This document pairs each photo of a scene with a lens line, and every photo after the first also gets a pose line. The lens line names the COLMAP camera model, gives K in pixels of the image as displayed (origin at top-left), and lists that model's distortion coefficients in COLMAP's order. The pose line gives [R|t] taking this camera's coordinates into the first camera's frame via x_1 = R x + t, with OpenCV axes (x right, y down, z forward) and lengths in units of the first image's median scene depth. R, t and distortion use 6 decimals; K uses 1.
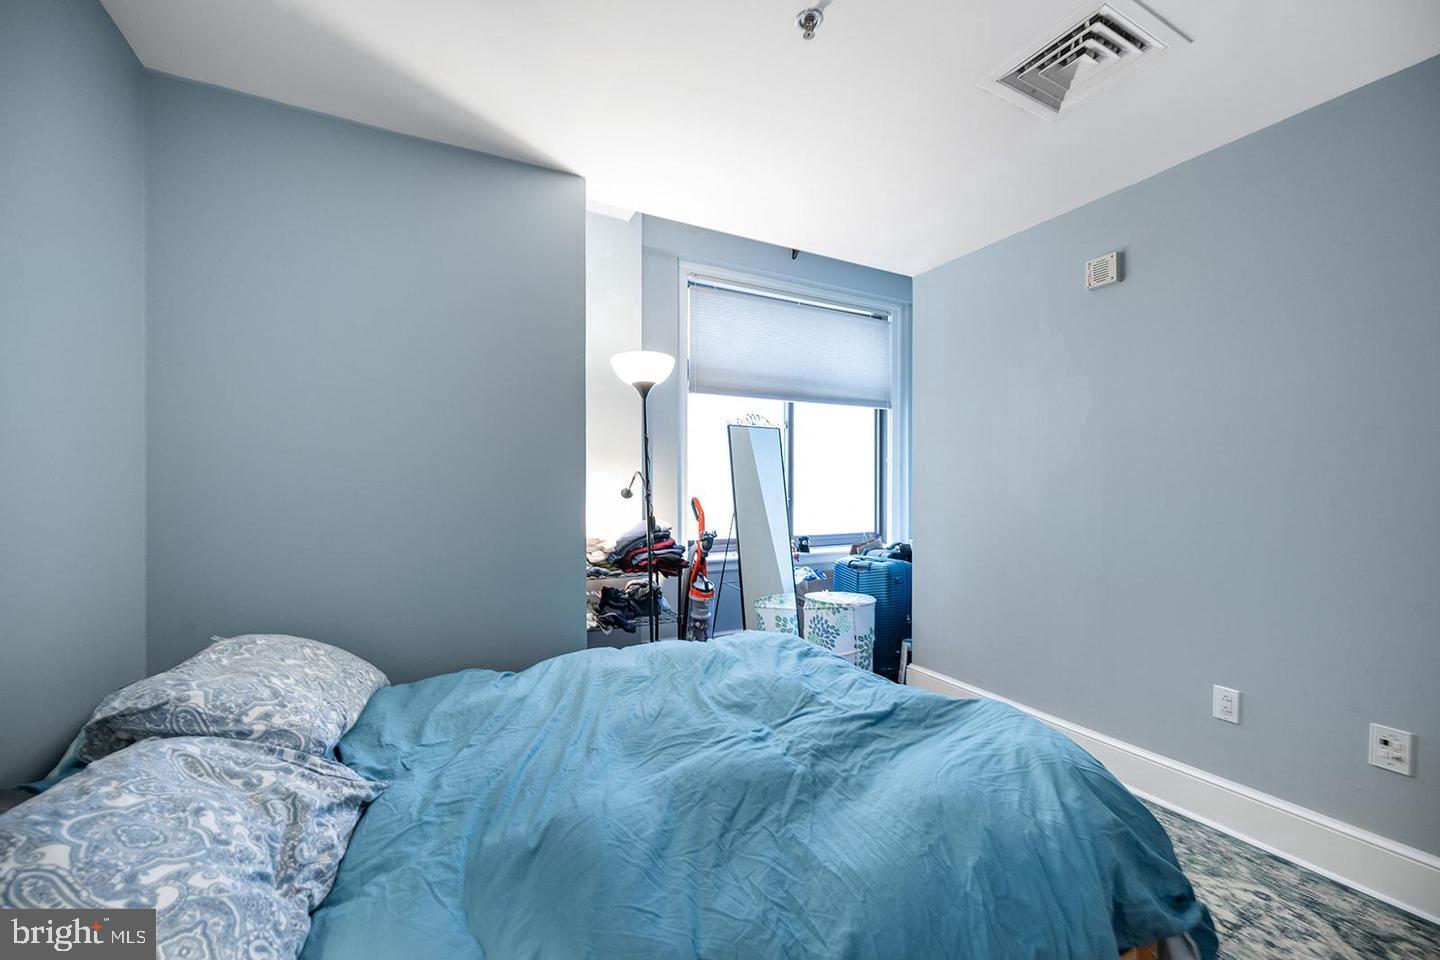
lens RADIAL K [[569.5, 0, 720.0], [0, 569.5, 527.2], [0, 0, 1]] dist [-0.000319, 0.000263]
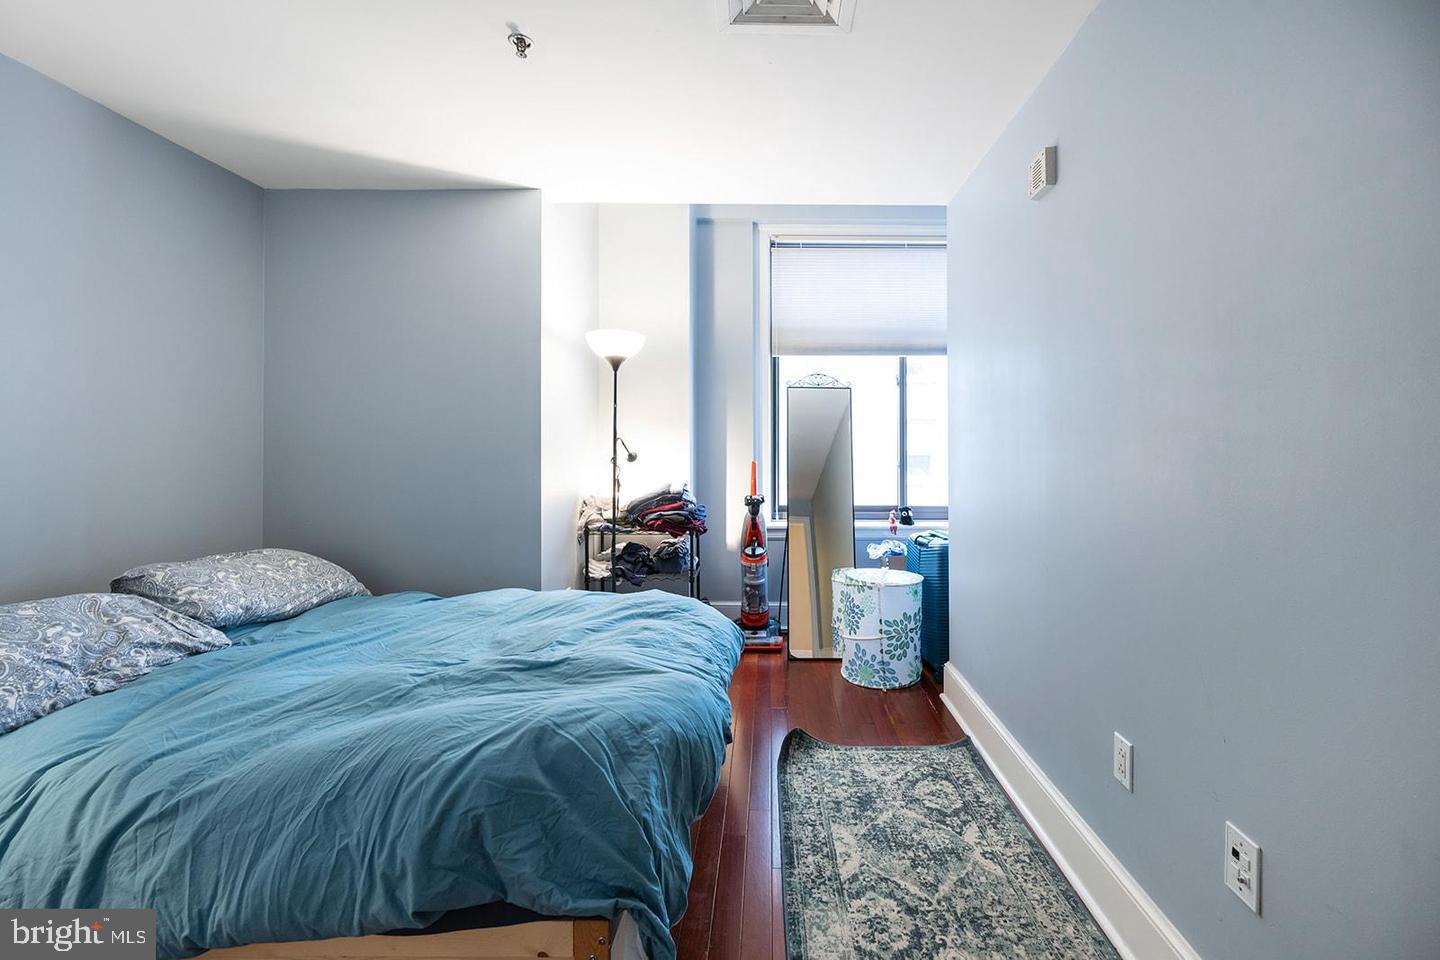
lens RADIAL K [[598.5, 0, 727.3], [0, 598.5, 488.0], [0, 0, 1]] dist [-0.000645, -0.000411]
pose [[0.886406, 0.031070, -0.461864, 0.555965], [-0.033435, 0.999436, 0.003065, -0.010938], [0.461699, 0.012725, 0.886945, 0.074236]]
